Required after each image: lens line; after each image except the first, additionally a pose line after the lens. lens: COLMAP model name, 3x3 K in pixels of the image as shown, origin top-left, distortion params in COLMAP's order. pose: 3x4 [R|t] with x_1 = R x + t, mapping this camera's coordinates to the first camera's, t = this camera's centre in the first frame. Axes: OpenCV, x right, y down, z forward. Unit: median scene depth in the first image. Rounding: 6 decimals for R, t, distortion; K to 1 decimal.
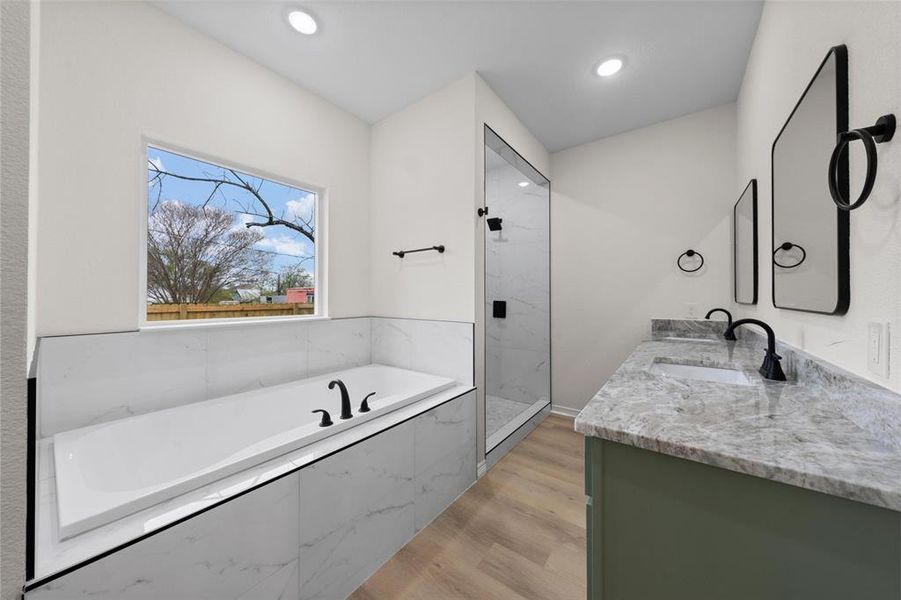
lens RADIAL K [[312.2, 0, 448.9], [0, 312.2, 296.7], [0, 0, 1]] dist [-0.003153, -0.000242]
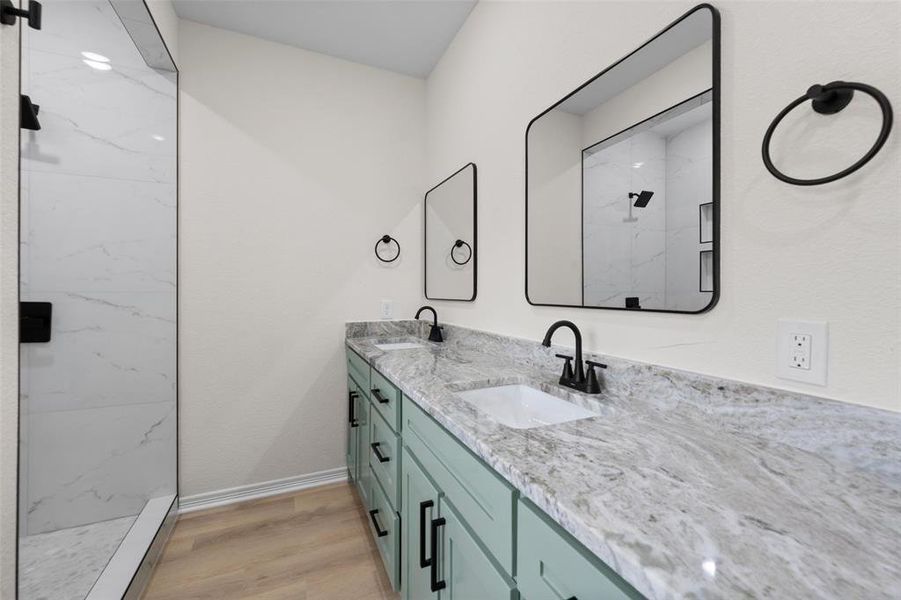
lens RADIAL K [[375.8, 0, 450.6], [0, 375.8, 290.9], [0, 0, 1]] dist [0.001406, -0.000298]
pose [[0.484438, 0.005843, 0.874806, -0.004254], [-0.002612, 0.999983, -0.005232, 0.001031], [-0.874822, 0.000250, 0.484445, 0.379414]]
